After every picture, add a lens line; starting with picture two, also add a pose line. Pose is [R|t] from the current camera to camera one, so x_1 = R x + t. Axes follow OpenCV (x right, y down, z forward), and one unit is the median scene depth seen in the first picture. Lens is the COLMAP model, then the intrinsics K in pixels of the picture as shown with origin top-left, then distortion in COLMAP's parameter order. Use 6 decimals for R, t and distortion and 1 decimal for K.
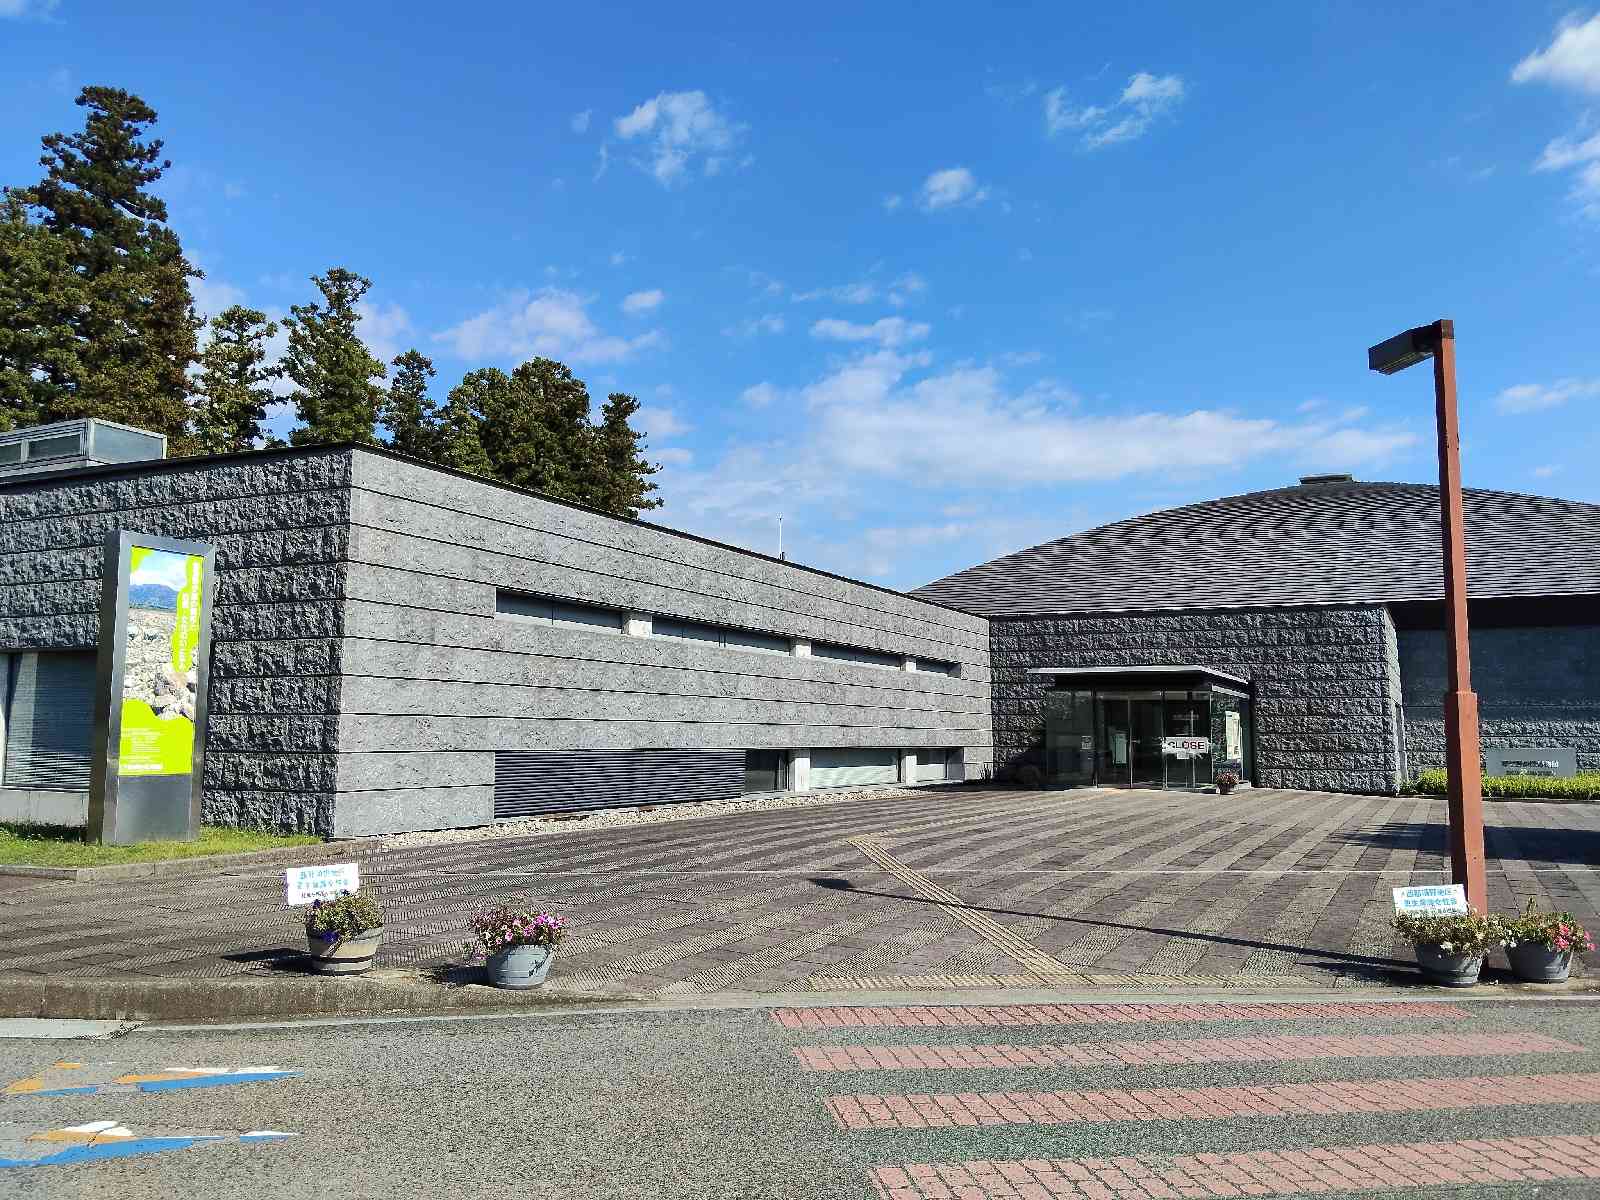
lens RADIAL K [[1265.5, 0, 800.0], [0, 1265.5, 600.0], [0, 0, 1]] dist [0.018477, 0.001366]
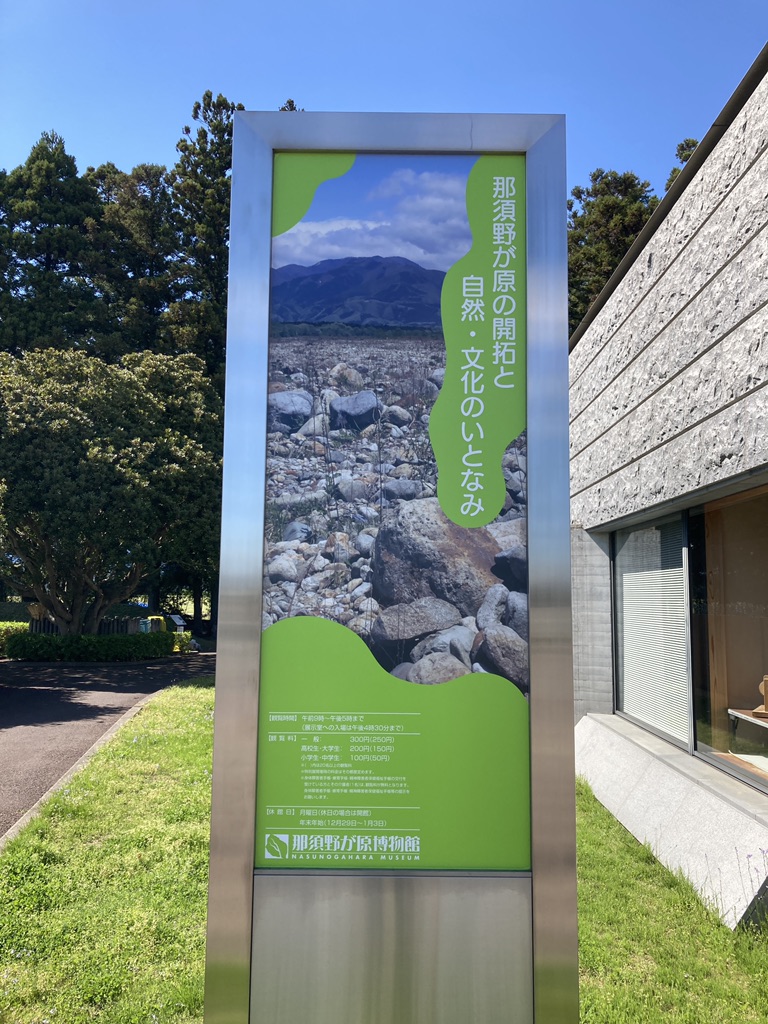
lens RADIAL K [[809.9, 0, 384.0], [0, 809.9, 512.0], [0, 0, 1]] dist [0.018477, 0.001366]
pose [[0.436430, -0.102782, -0.893848, -0.327551], [0.093998, 0.993226, -0.068314, 0.066503], [0.894815, -0.054206, 0.443135, 0.911810]]
